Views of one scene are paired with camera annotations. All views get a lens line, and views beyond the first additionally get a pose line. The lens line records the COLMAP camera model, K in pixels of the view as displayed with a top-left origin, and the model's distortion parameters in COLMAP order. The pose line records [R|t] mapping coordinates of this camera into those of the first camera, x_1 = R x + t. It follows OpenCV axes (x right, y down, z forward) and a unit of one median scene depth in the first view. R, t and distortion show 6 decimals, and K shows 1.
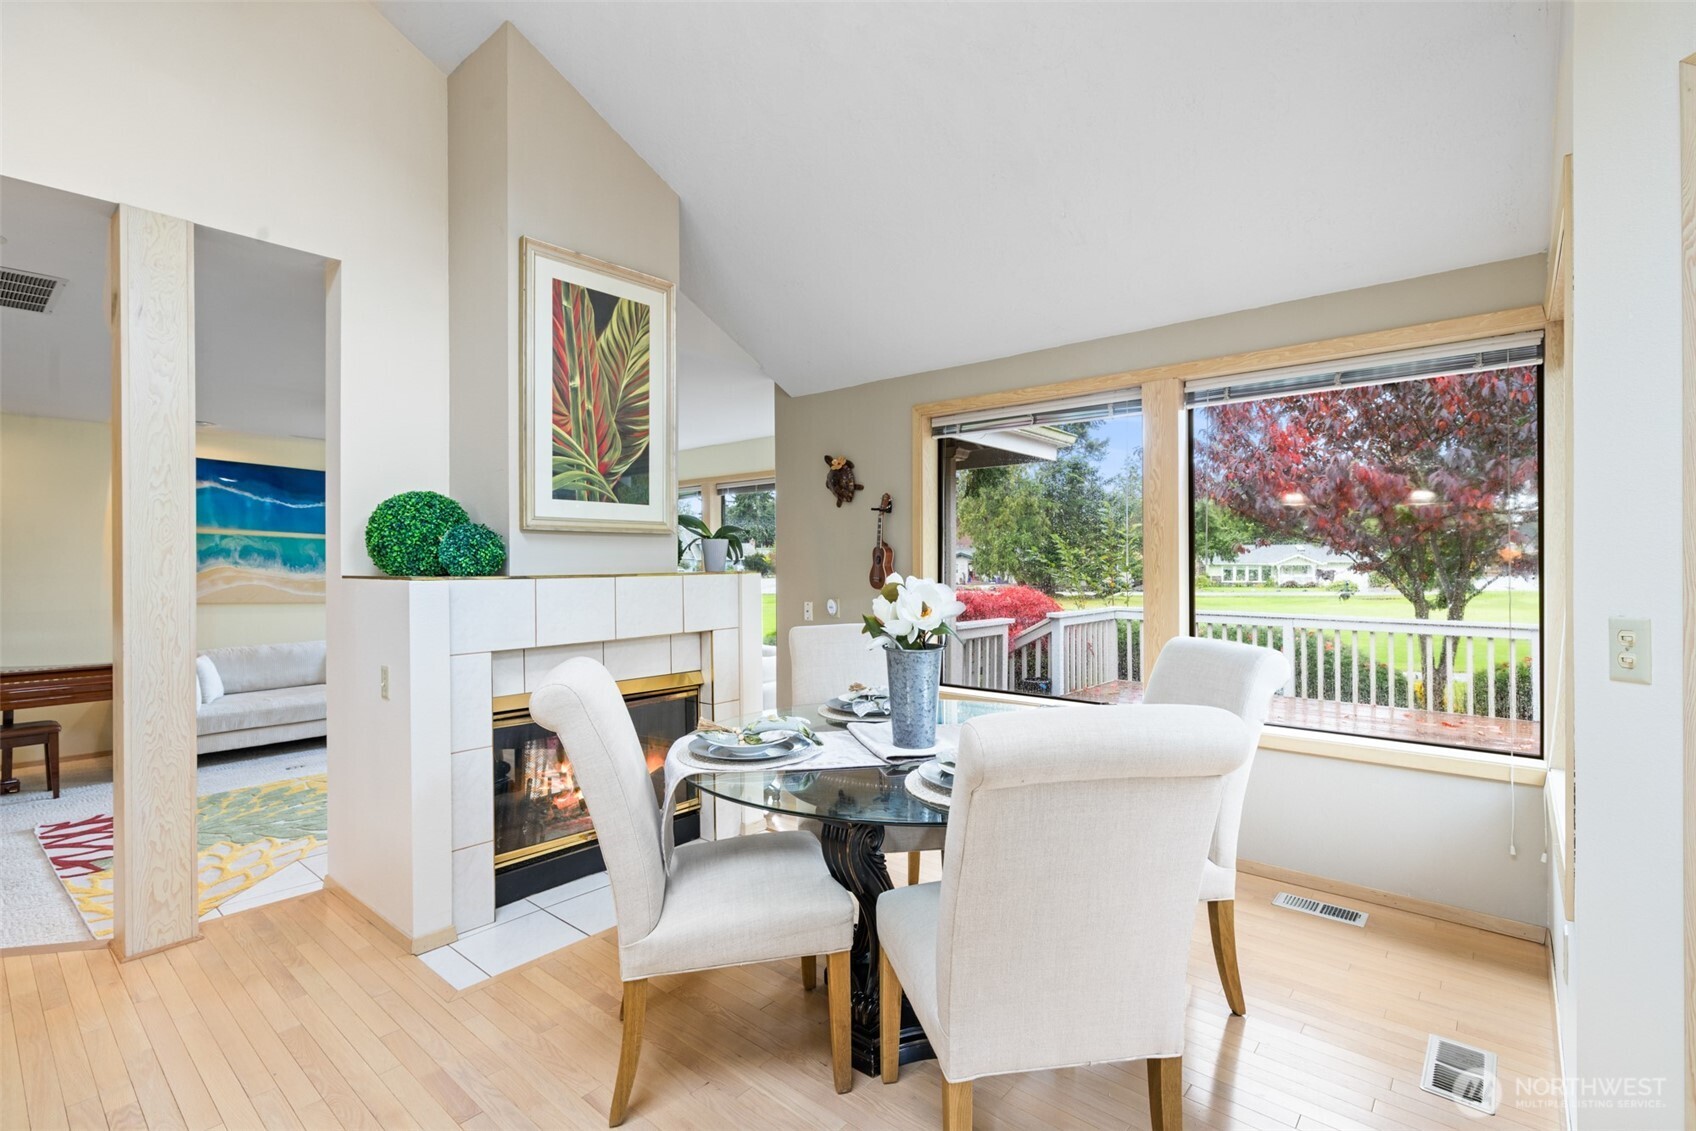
lens RADIAL K [[759.6, 0, 849.2], [0, 759.6, 560.2], [0, 0, 1]] dist [0.000212, 0.000632]
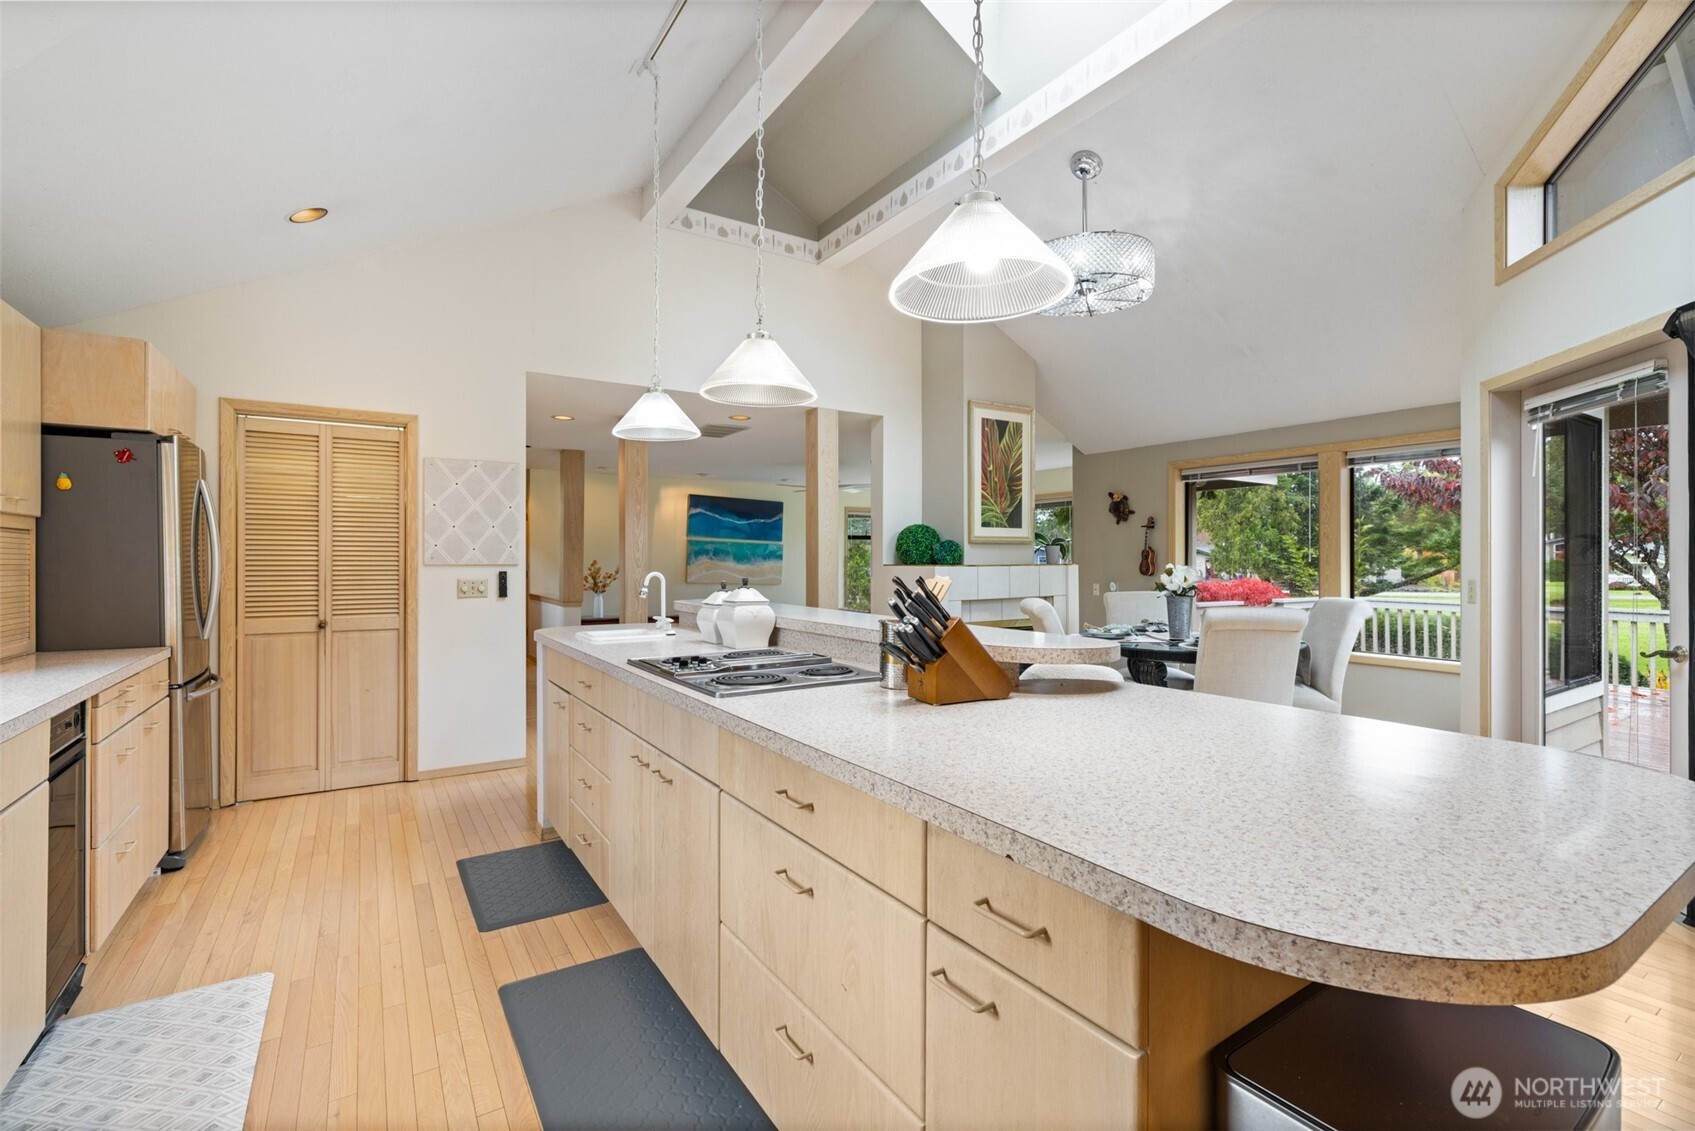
lens RADIAL K [[759.1, 0, 848.7], [0, 759.1, 560.2], [0, 0, 1]] dist [0.000212, 0.000632]
pose [[0.959869, 0.002554, -0.280436, -0.141895], [-0.001275, 0.999988, 0.004742, -0.001500], [0.280445, -0.004194, 0.959861, -0.906197]]
